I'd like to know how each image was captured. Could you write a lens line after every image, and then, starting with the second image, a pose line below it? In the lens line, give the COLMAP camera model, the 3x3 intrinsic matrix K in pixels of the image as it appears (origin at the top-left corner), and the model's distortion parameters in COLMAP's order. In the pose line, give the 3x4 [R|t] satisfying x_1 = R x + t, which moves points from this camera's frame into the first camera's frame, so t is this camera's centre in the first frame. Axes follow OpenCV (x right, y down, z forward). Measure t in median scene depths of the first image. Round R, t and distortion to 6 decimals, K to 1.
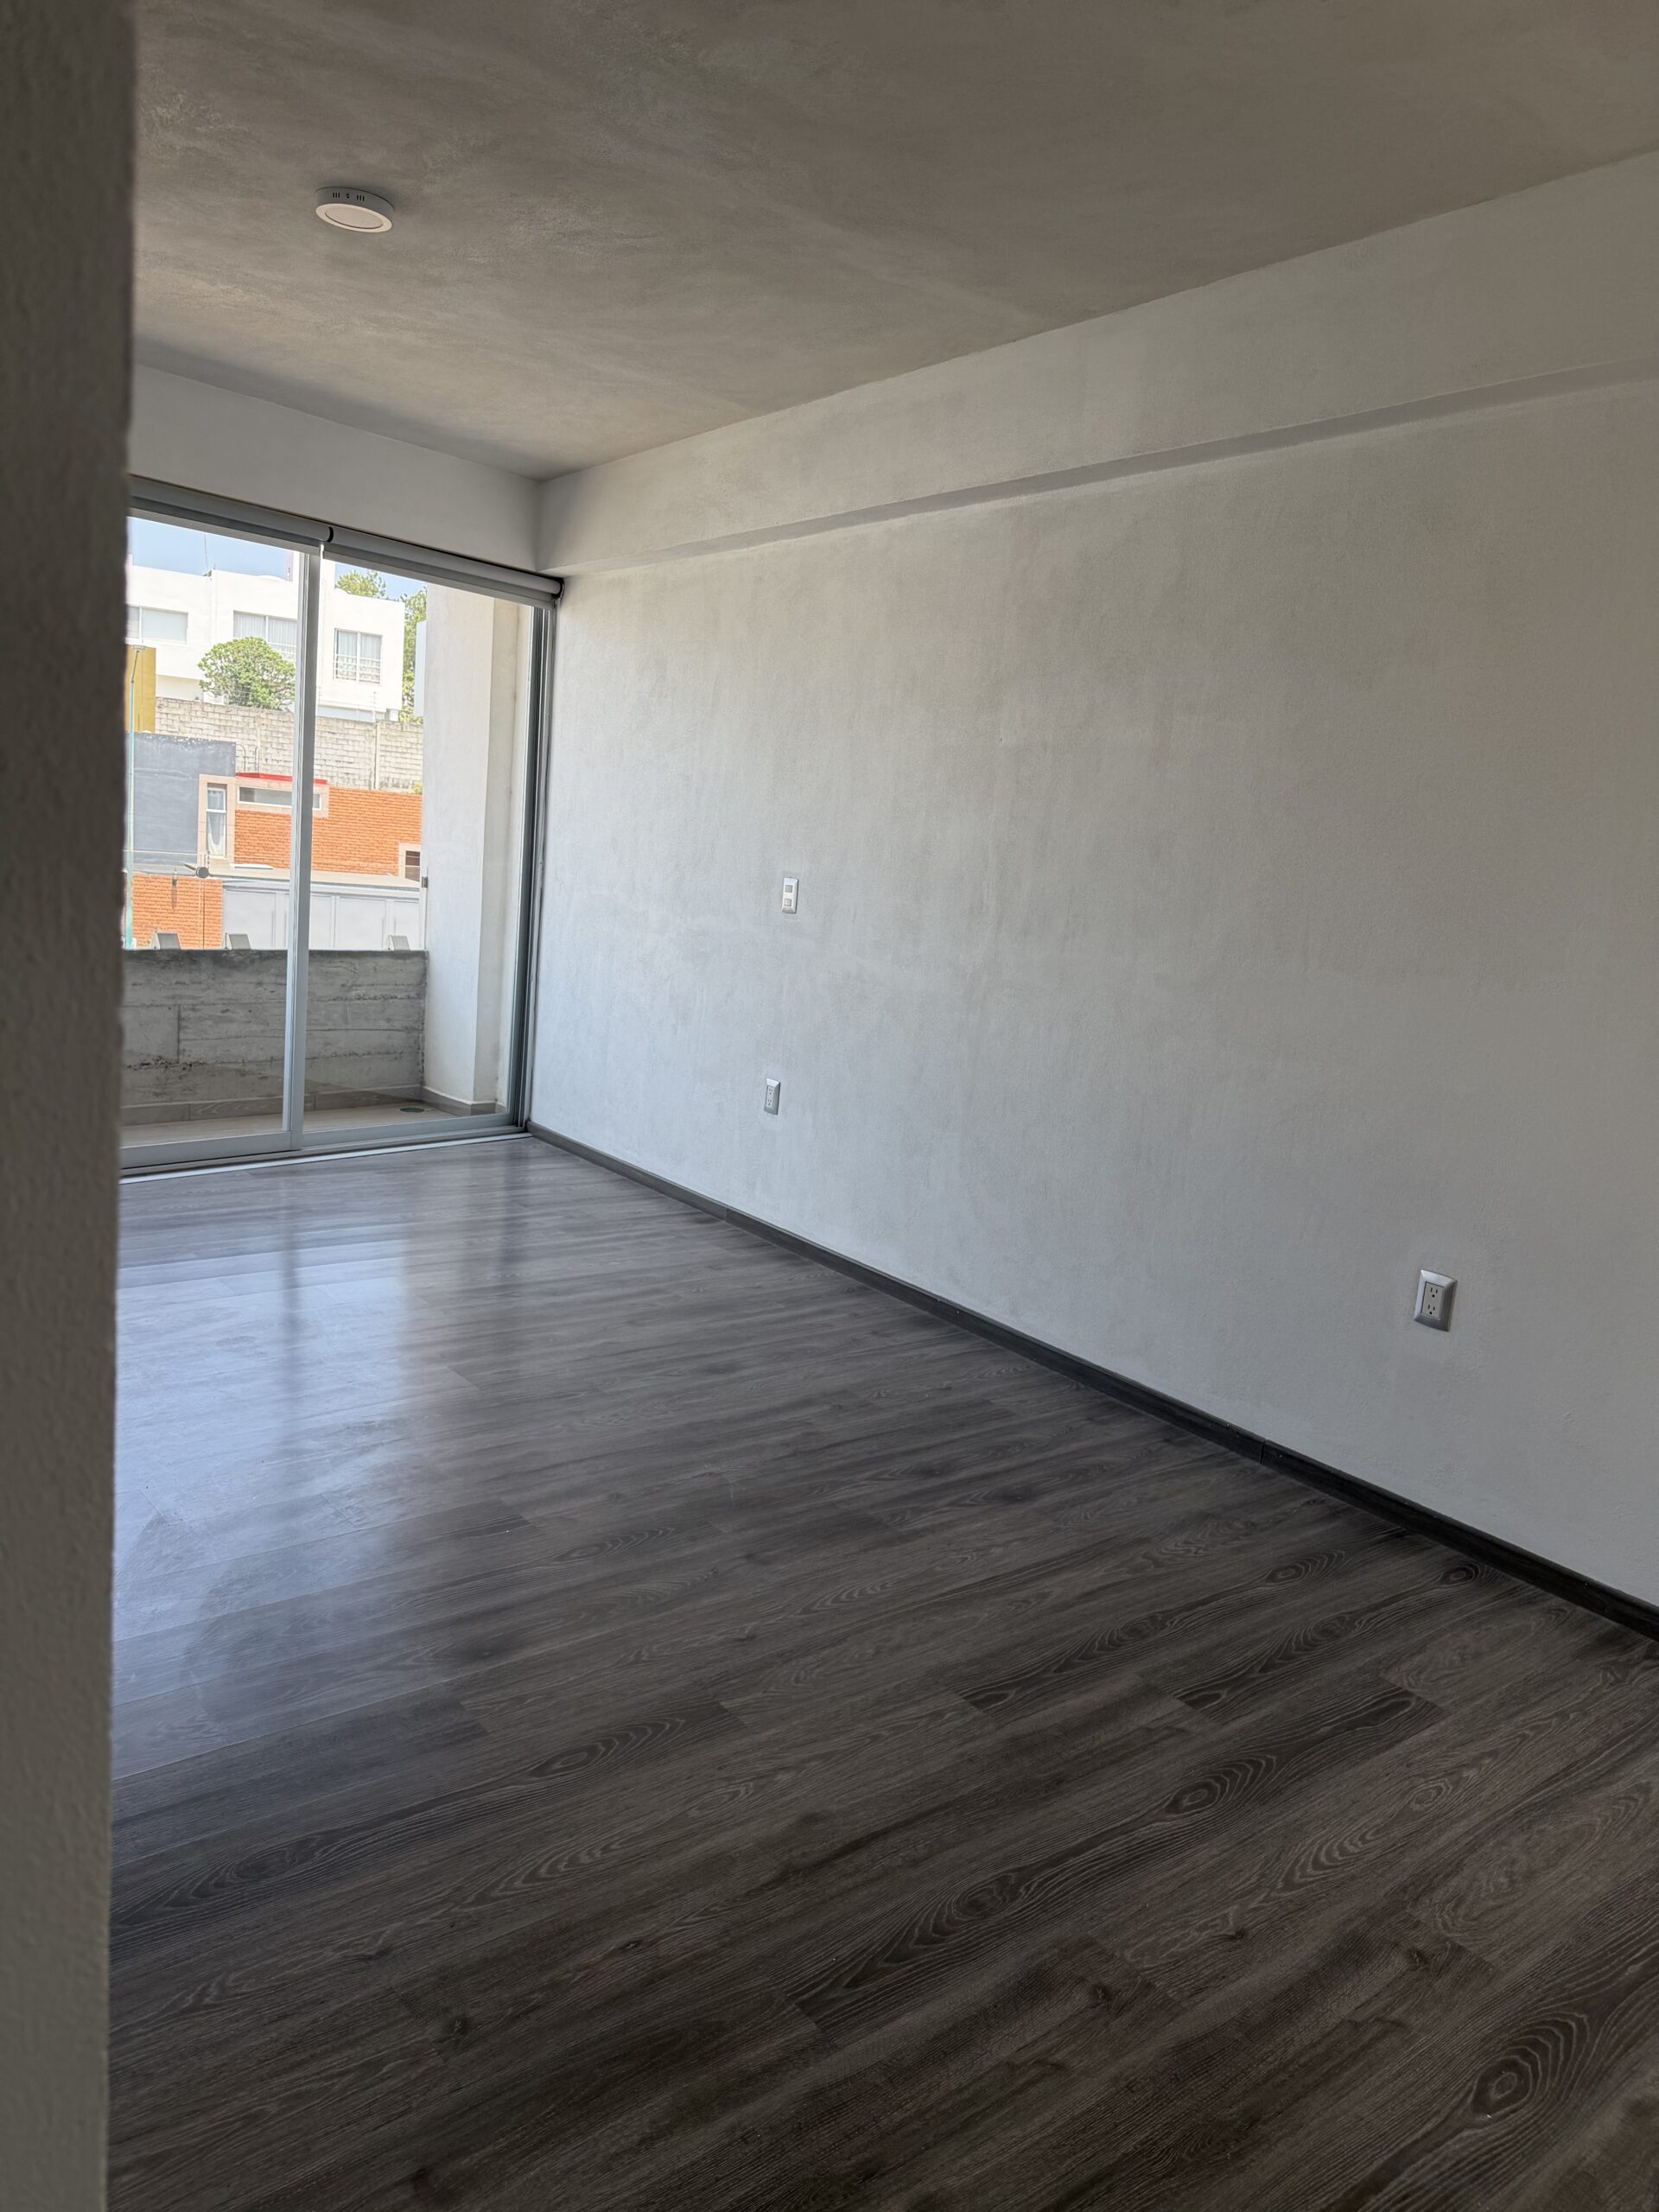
lens RADIAL K [[1556.3, 0, 829.5], [0, 1556.3, 1106.0], [0, 0, 1]] dist [0.052375, -0.088112]
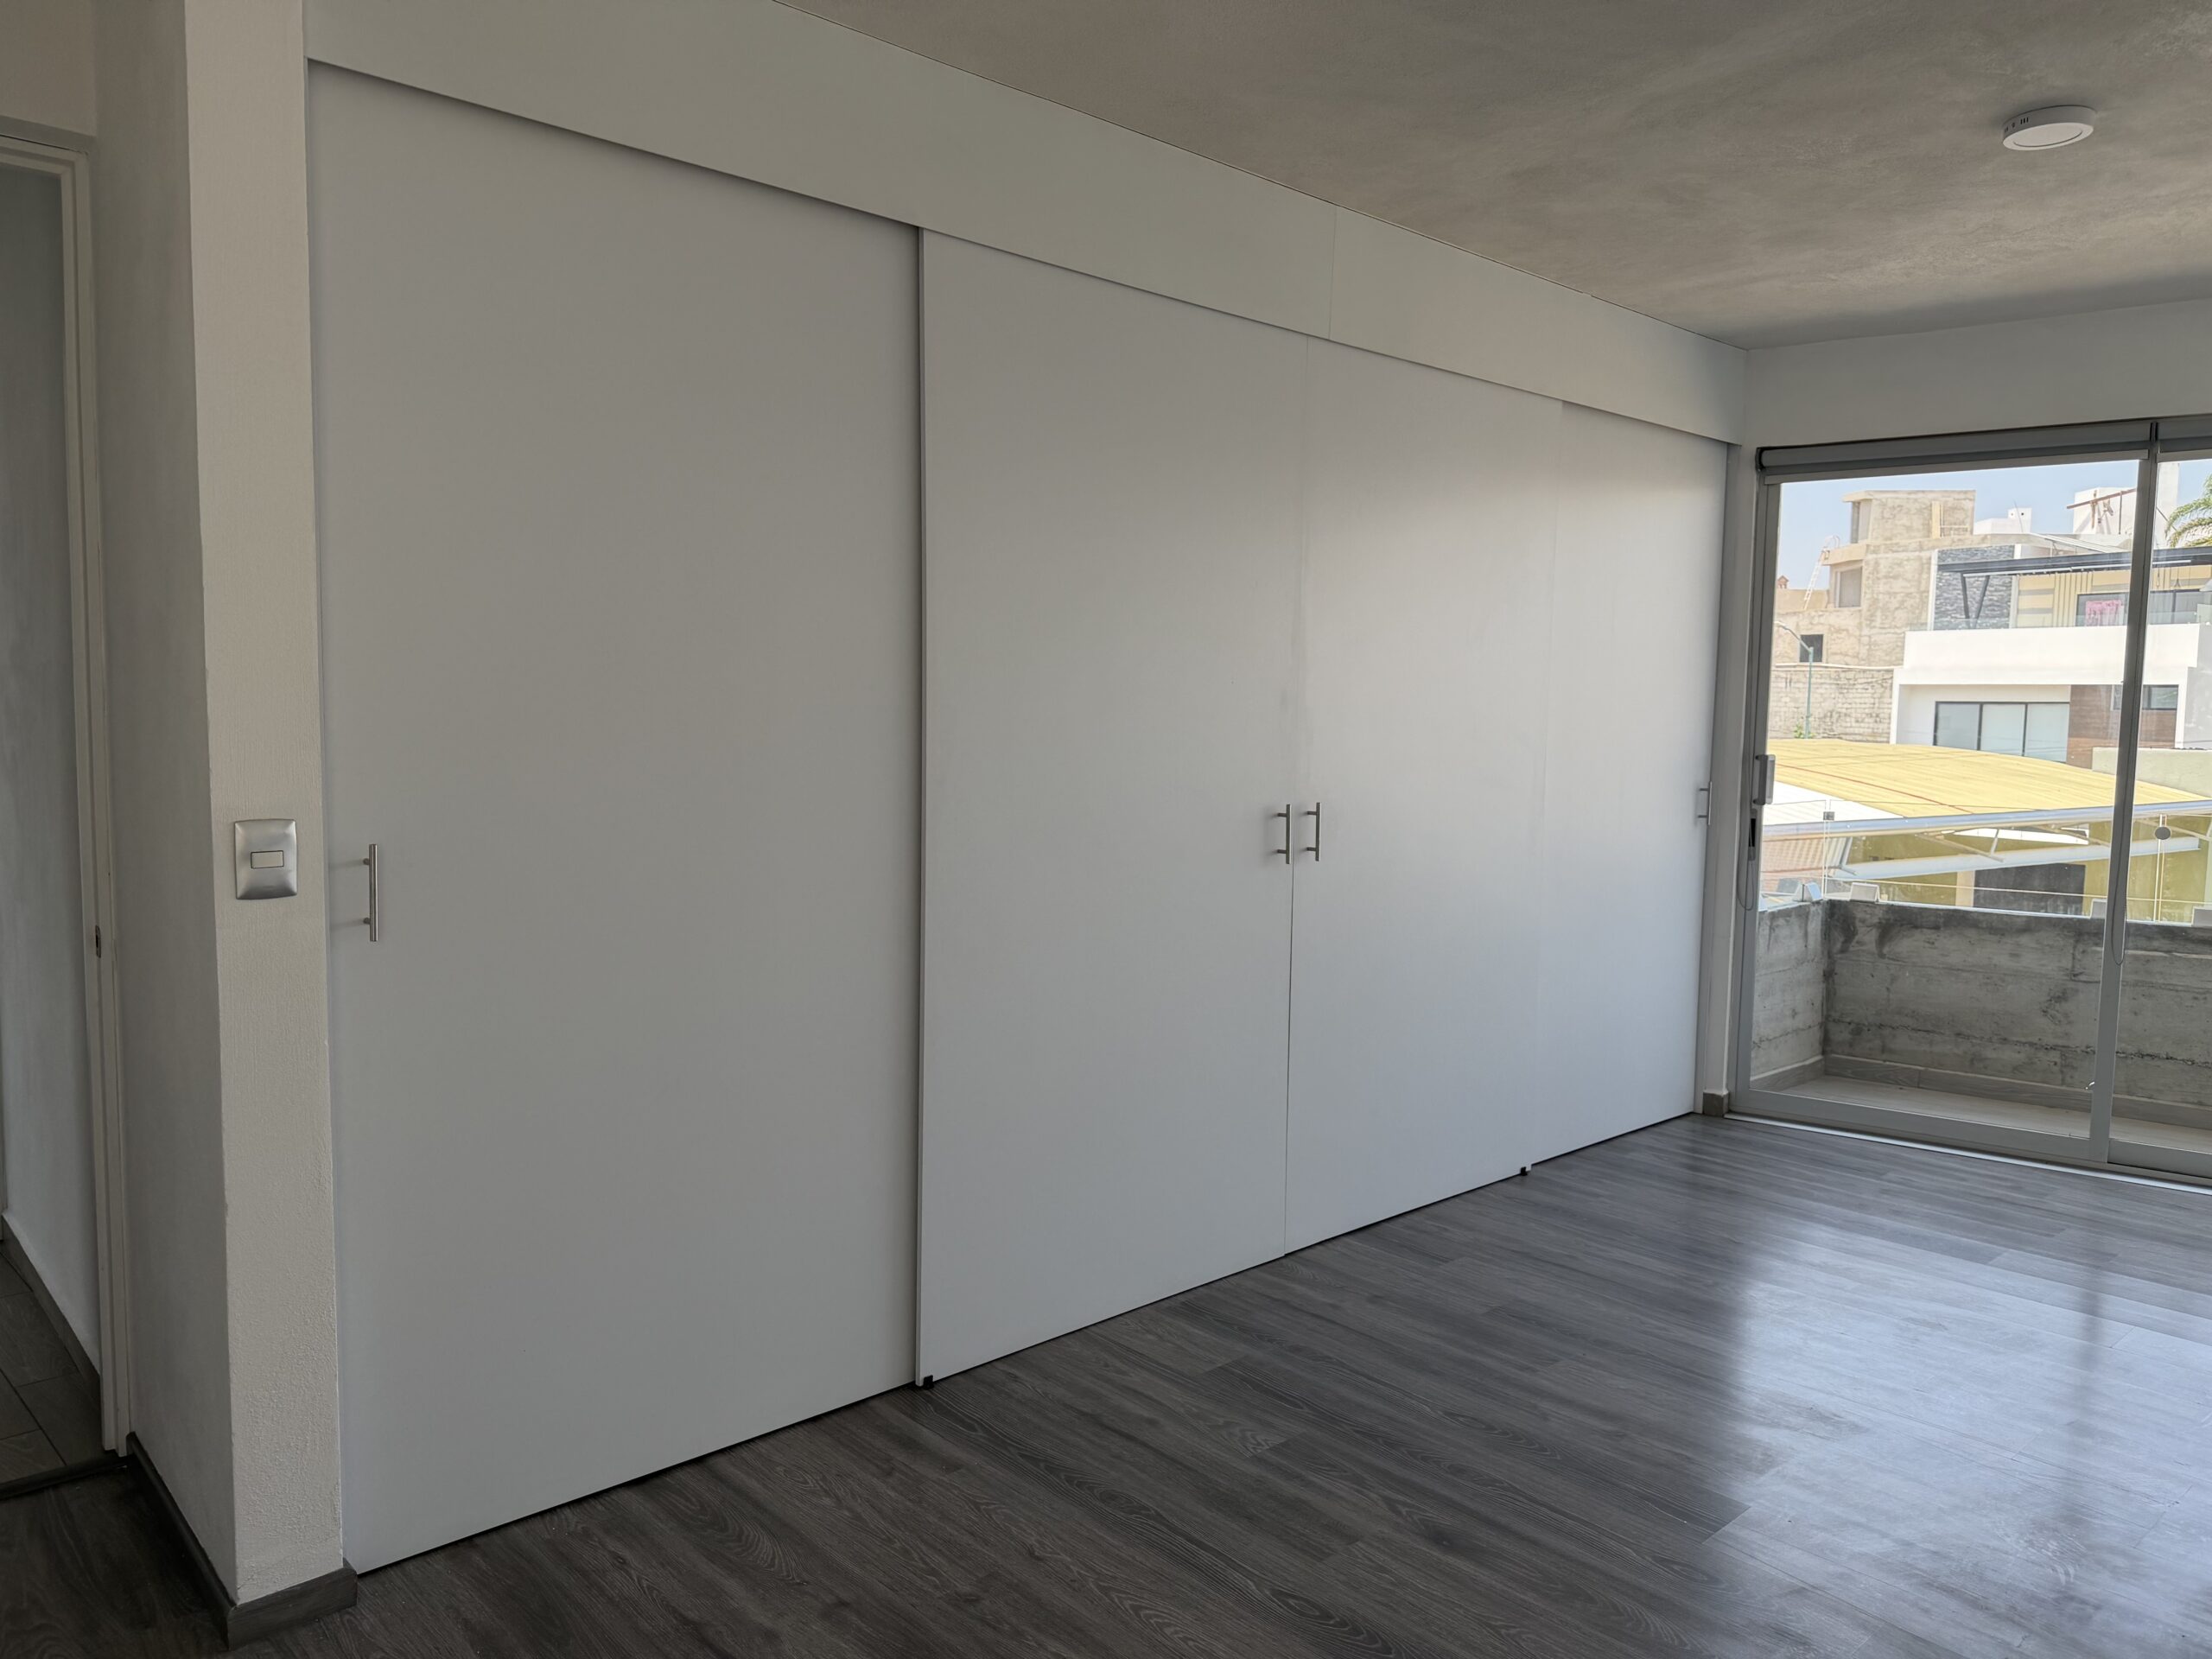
lens RADIAL K [[1556.3, 0, 1117.0], [0, 1556.3, 851.1], [0, 0, 1]] dist [0.052375, -0.088112]
pose [[0.045915, 0.004359, -0.998936, 0.606630], [-0.171326, 0.985208, -0.003575, -0.048585], [0.984144, 0.171308, 0.045983, 0.487366]]
